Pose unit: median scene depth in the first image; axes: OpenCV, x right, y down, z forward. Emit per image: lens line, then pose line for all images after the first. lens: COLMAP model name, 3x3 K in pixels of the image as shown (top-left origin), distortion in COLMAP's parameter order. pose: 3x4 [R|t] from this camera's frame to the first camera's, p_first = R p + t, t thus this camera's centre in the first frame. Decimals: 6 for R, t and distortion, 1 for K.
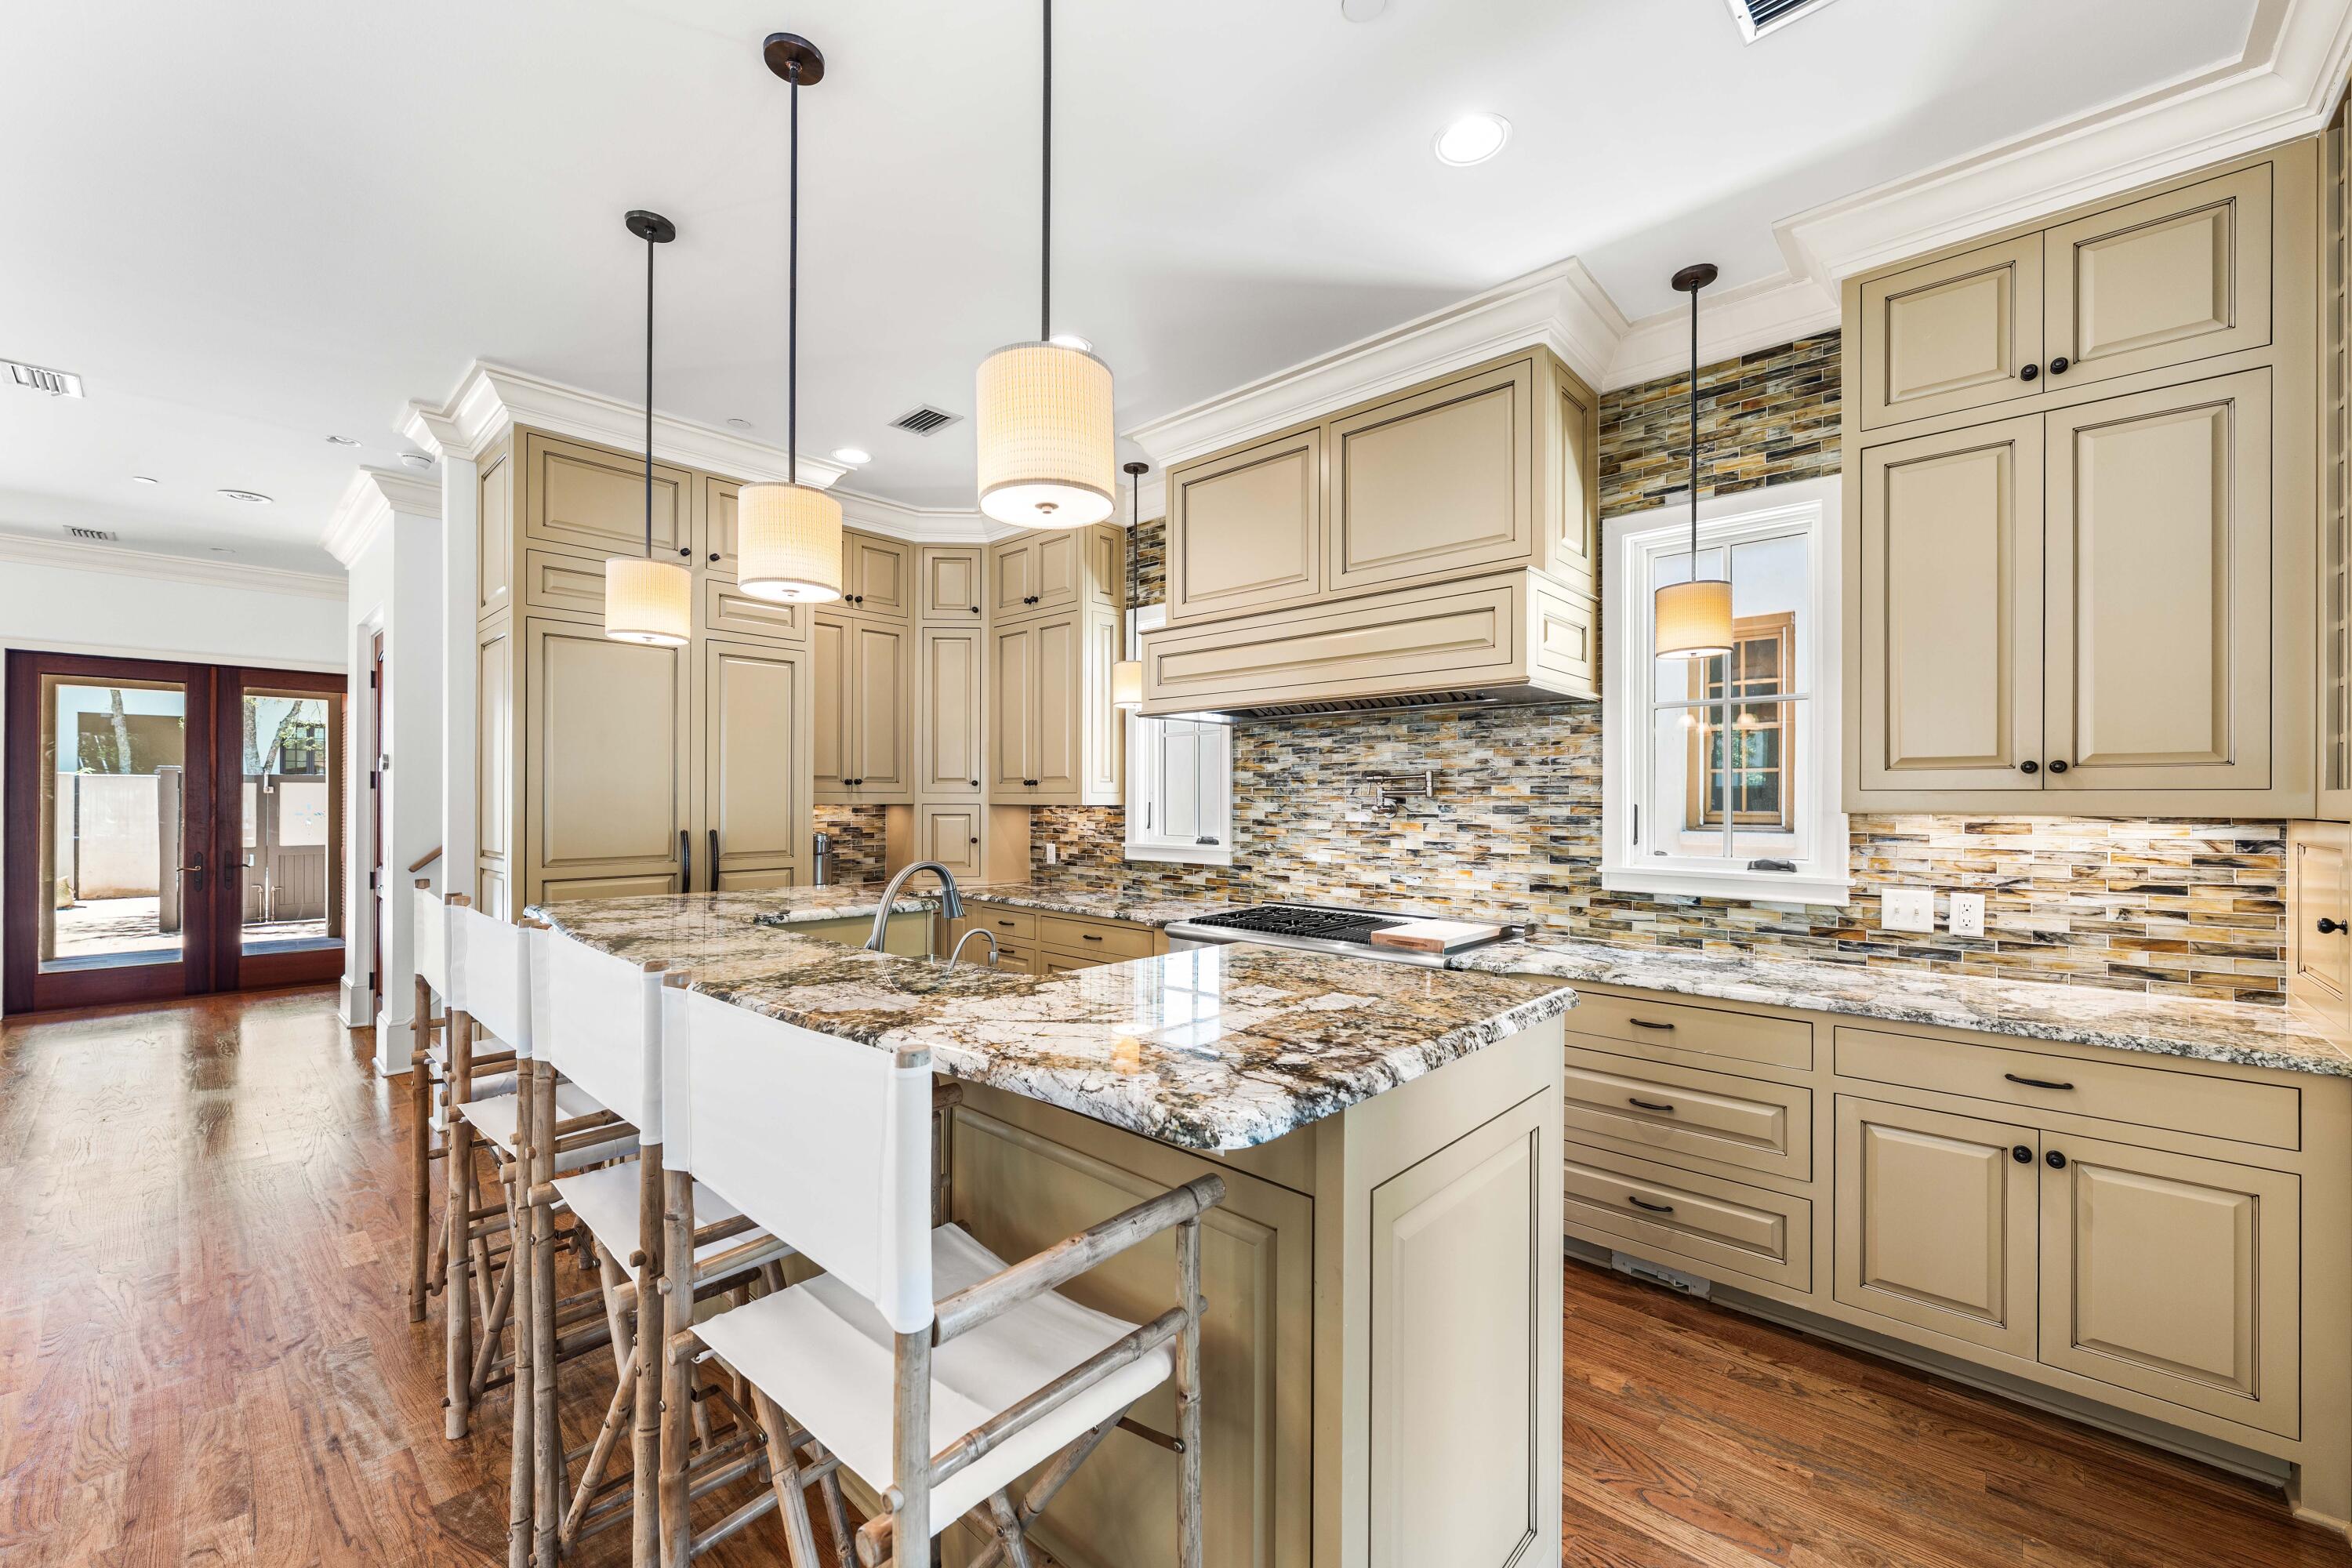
lens RADIAL K [[931.7, 0, 1171.5], [0, 931.7, 797.8], [0, 0, 1]] dist [0.000474, -0.000308]
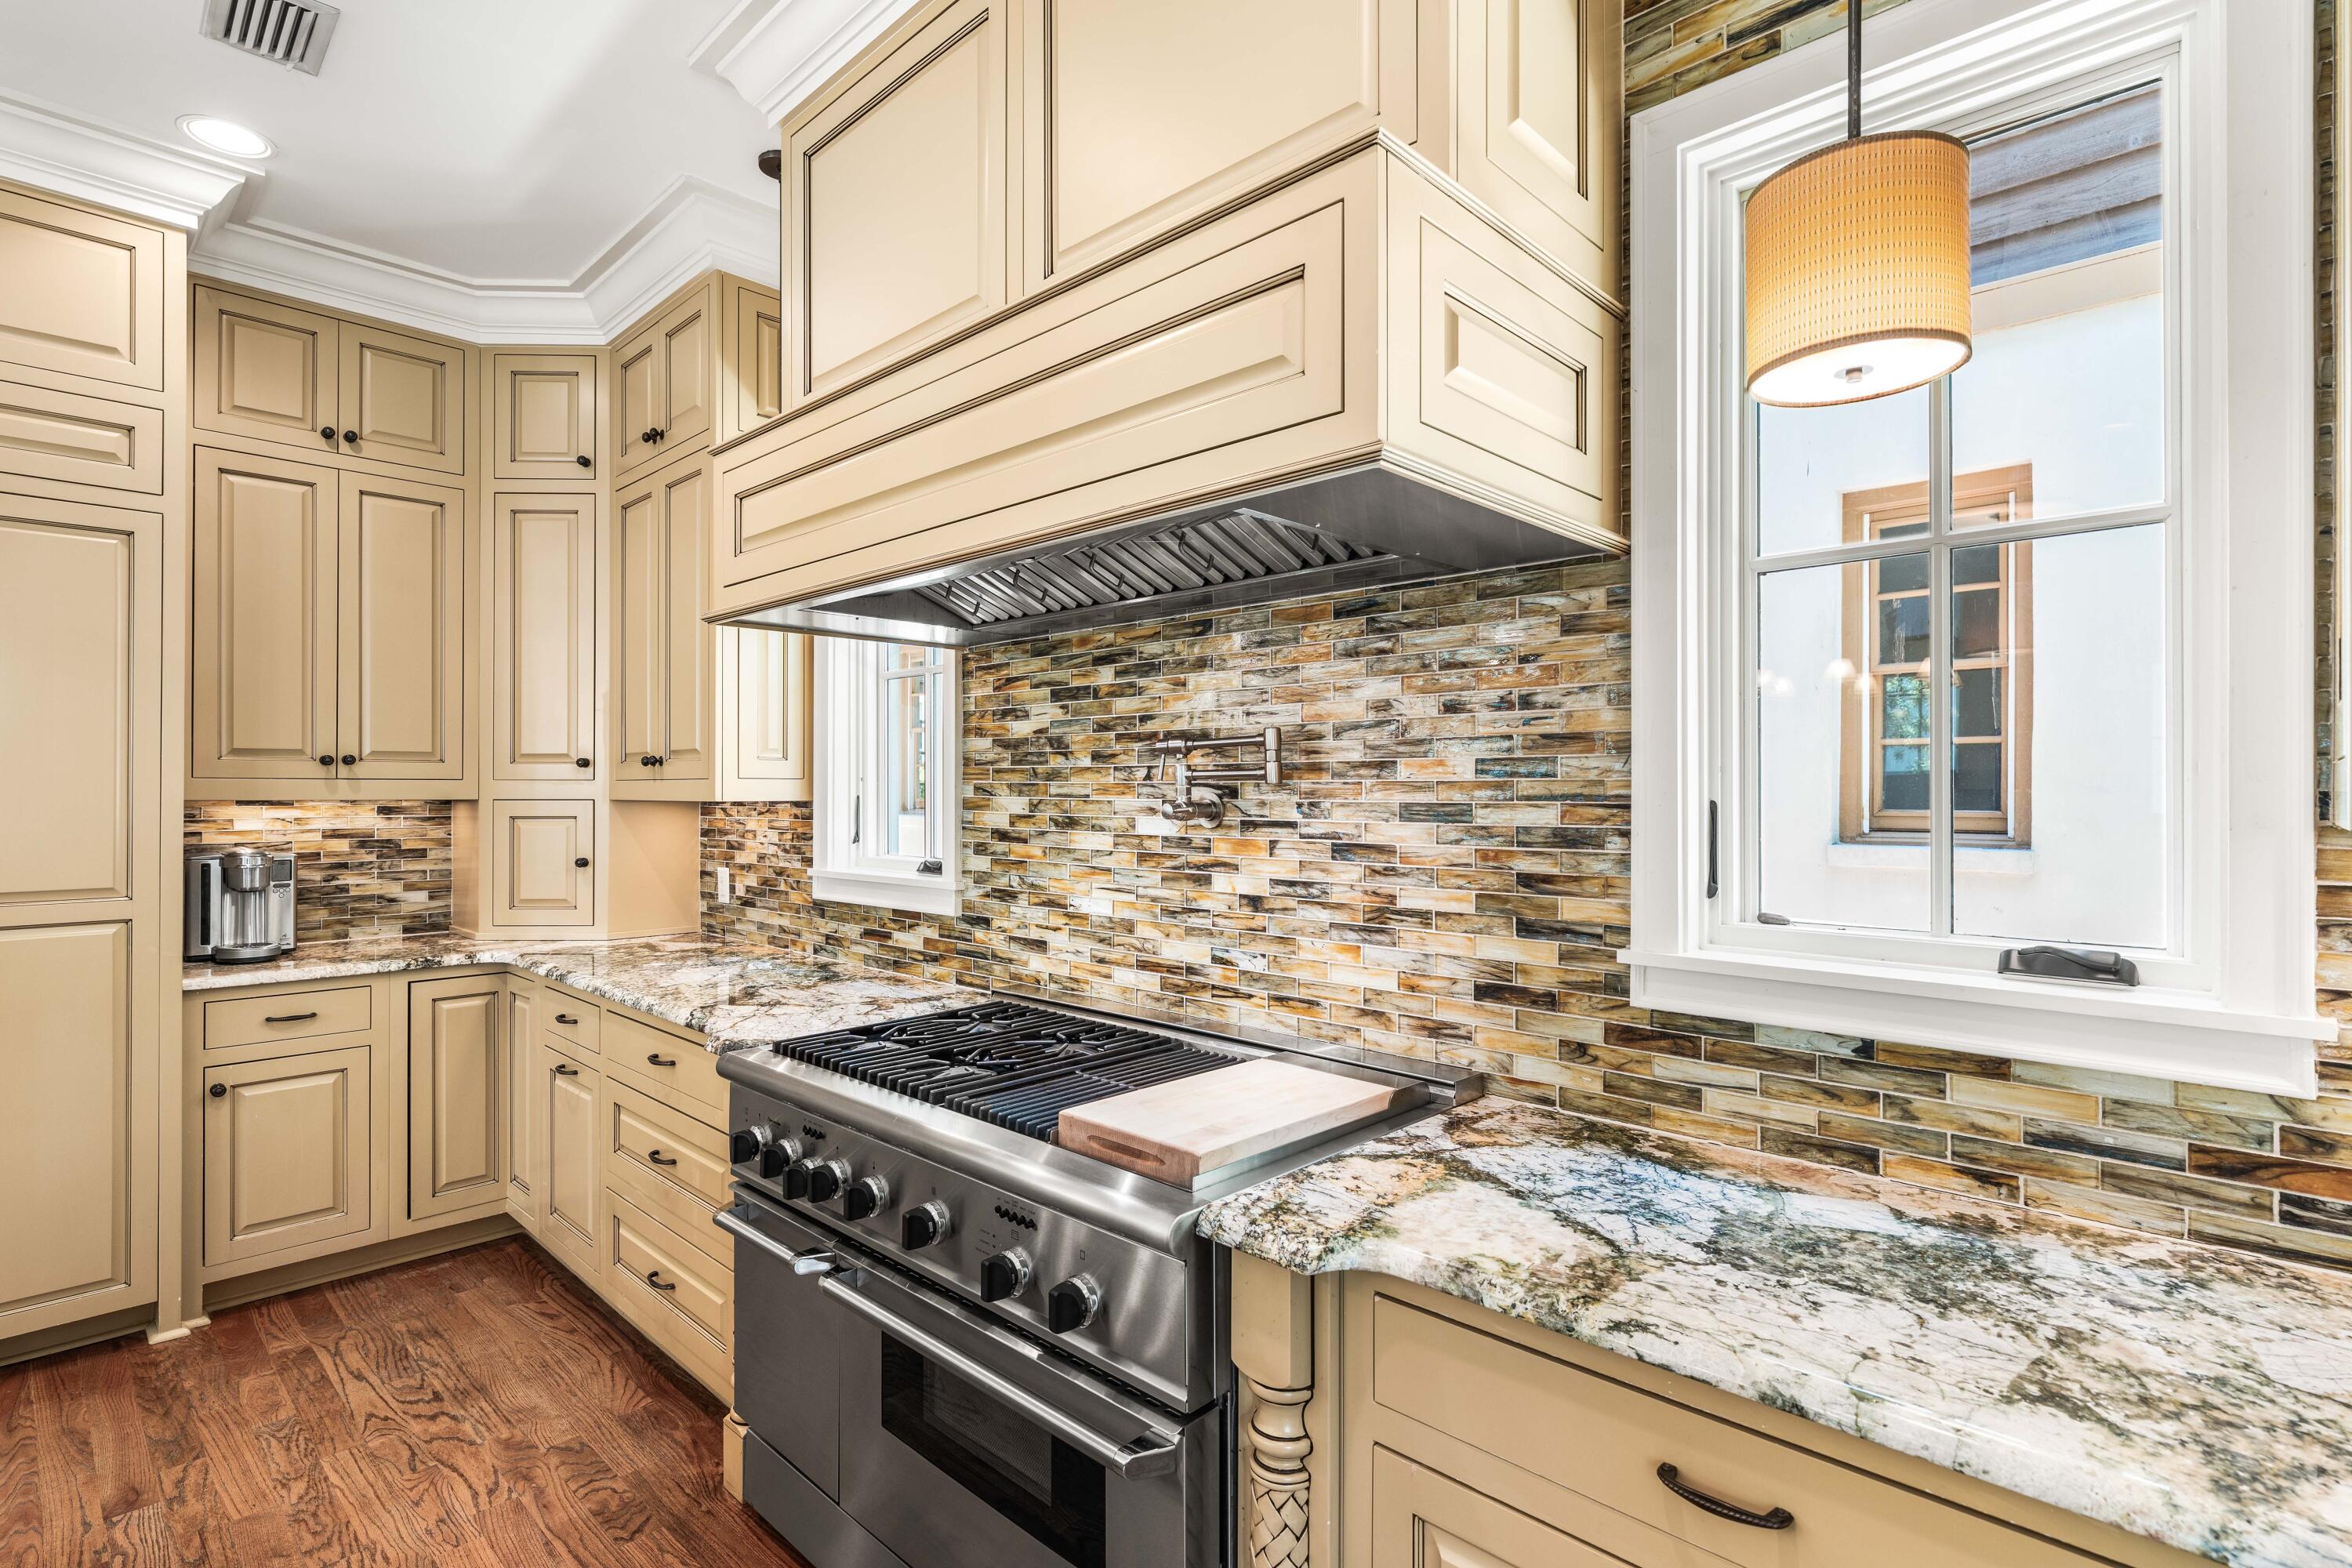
lens RADIAL K [[1152.9, 0, 1164.8], [0, 1152.9, 787.3], [0, 0, 1]] dist [0.002072, 0.000547]
pose [[0.999677, -0.000942, -0.025414, 0.247724], [0.000883, 0.999997, -0.002315, 0.001959], [0.025416, 0.002292, 0.999674, 0.444756]]
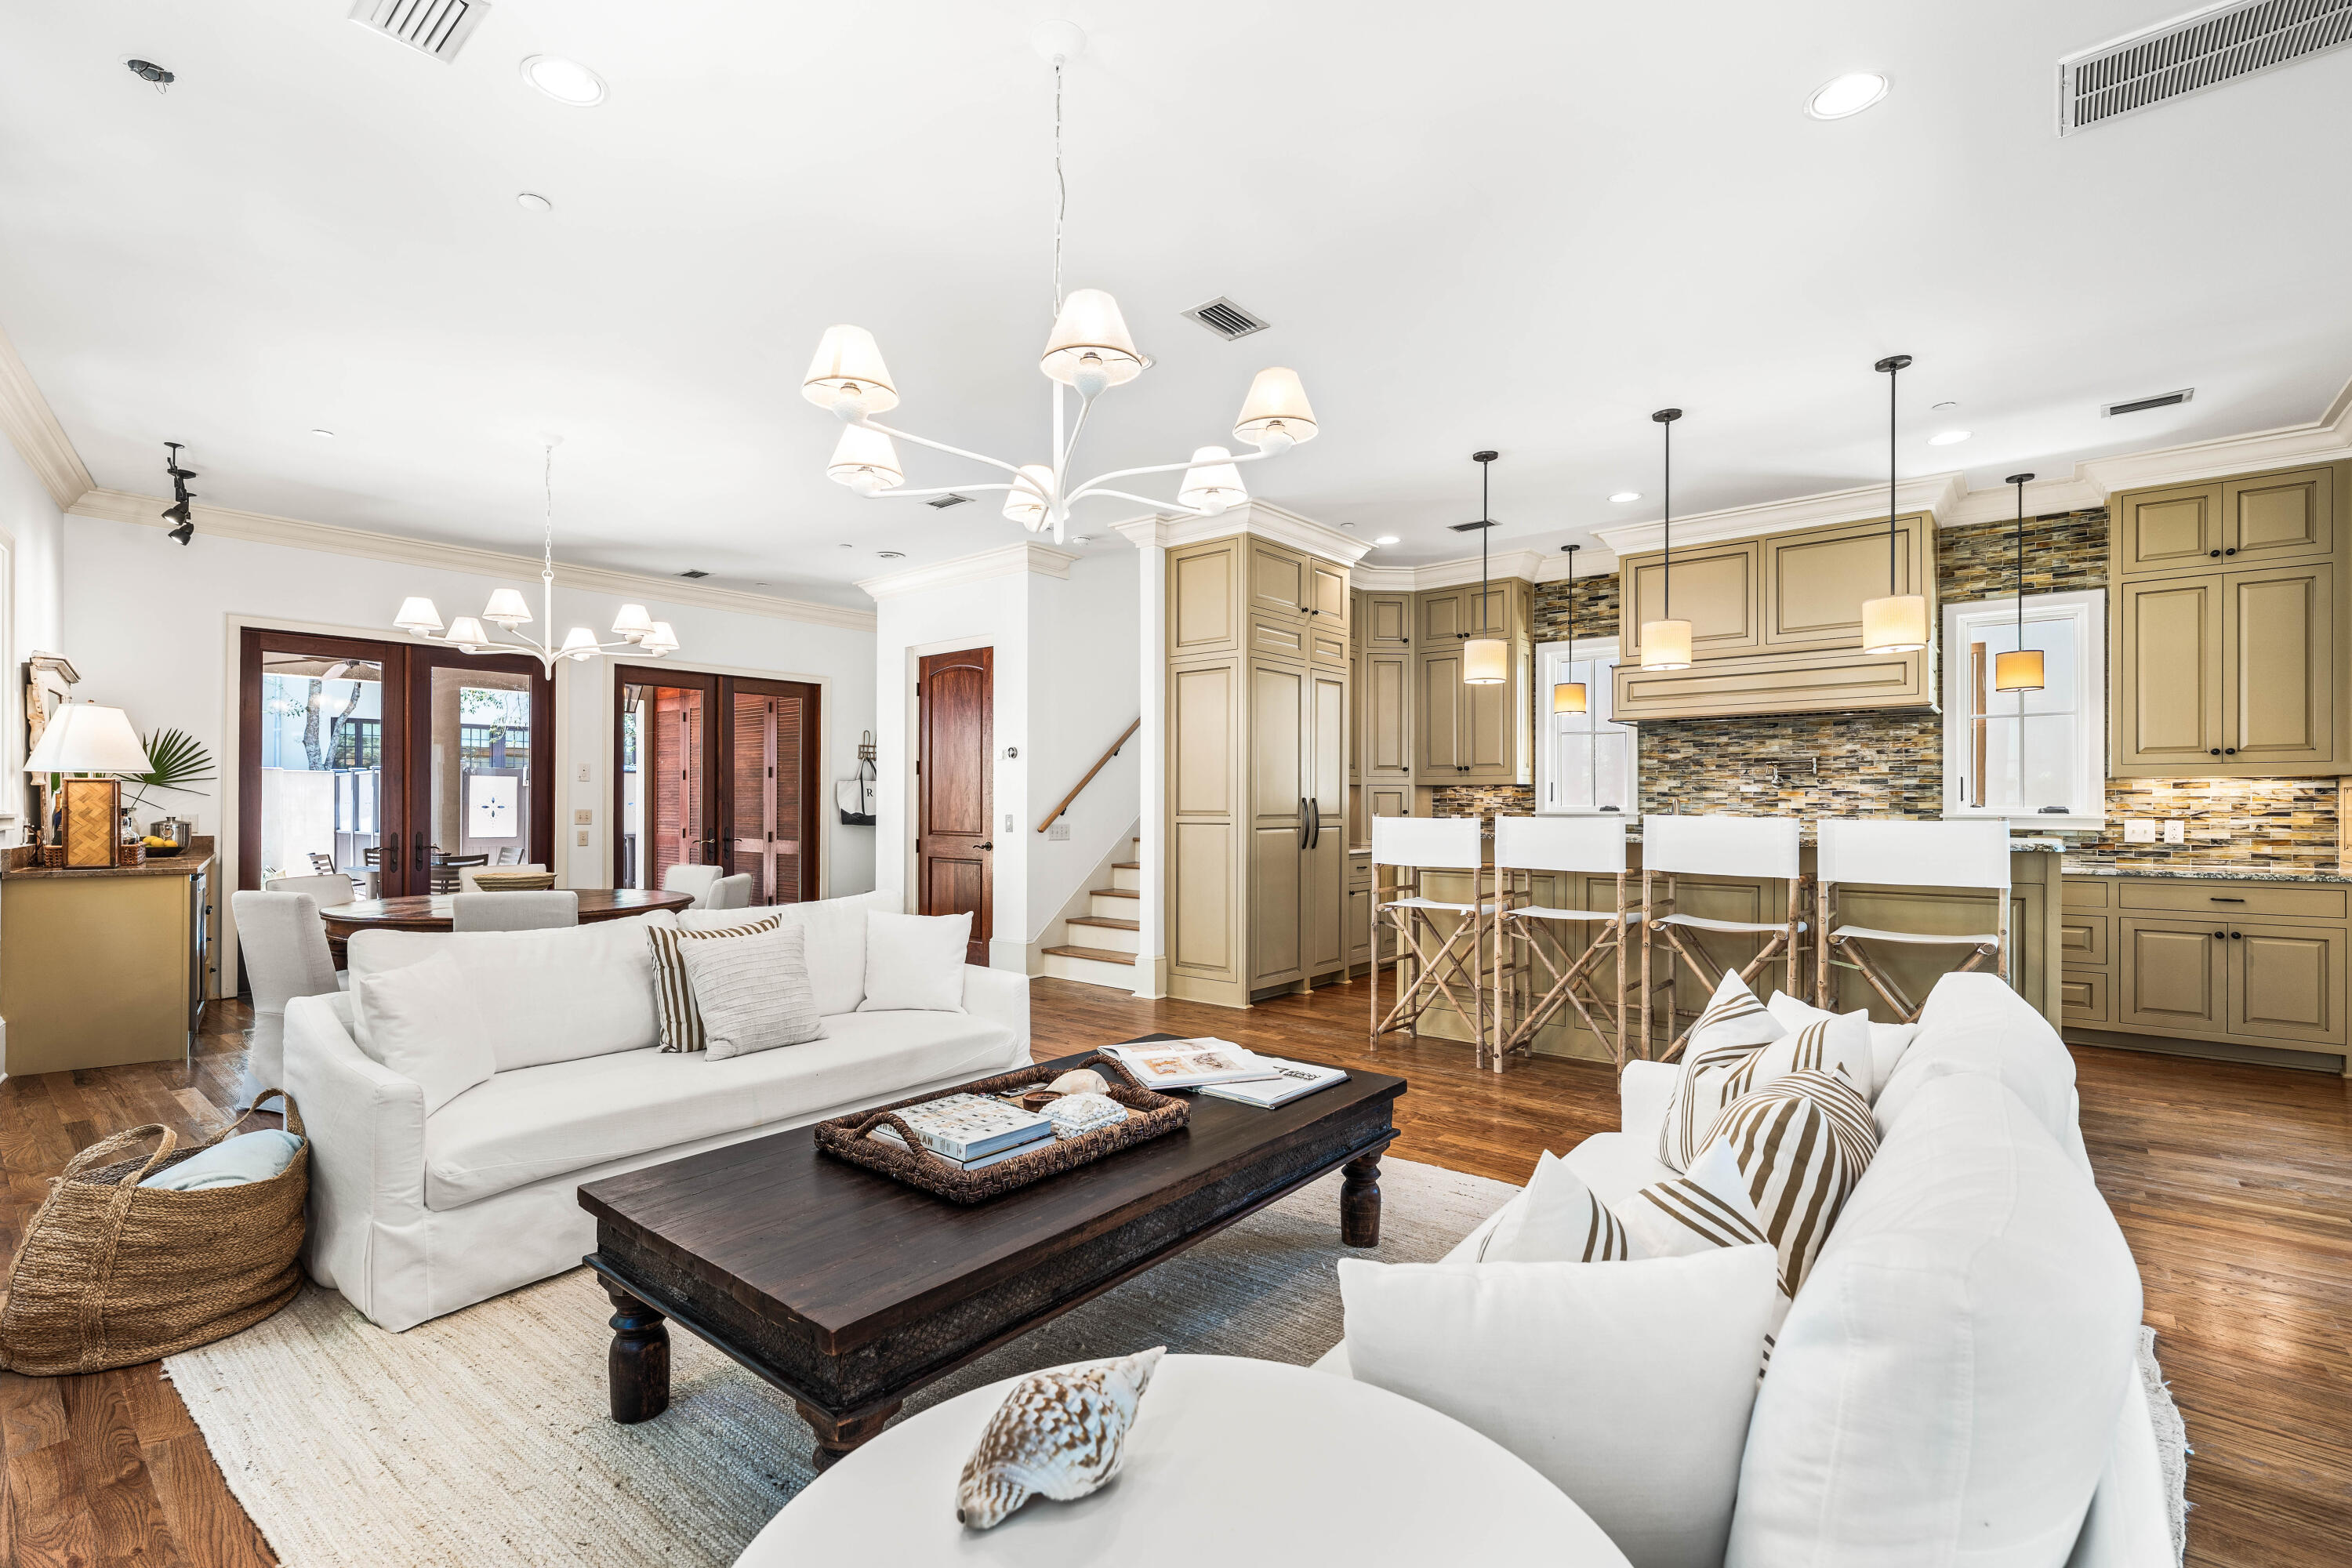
lens RADIAL K [[1046.5, 0, 1175.5], [0, 1046.5, 802.3], [0, 0, 1]] dist [-0.000203, 0.000363]
pose [[0.999072, -0.000474, 0.043069, -0.909453], [0.000521, 0.999999, -0.001076, 0.049890], [-0.043069, 0.001097, 0.999072, -0.741685]]
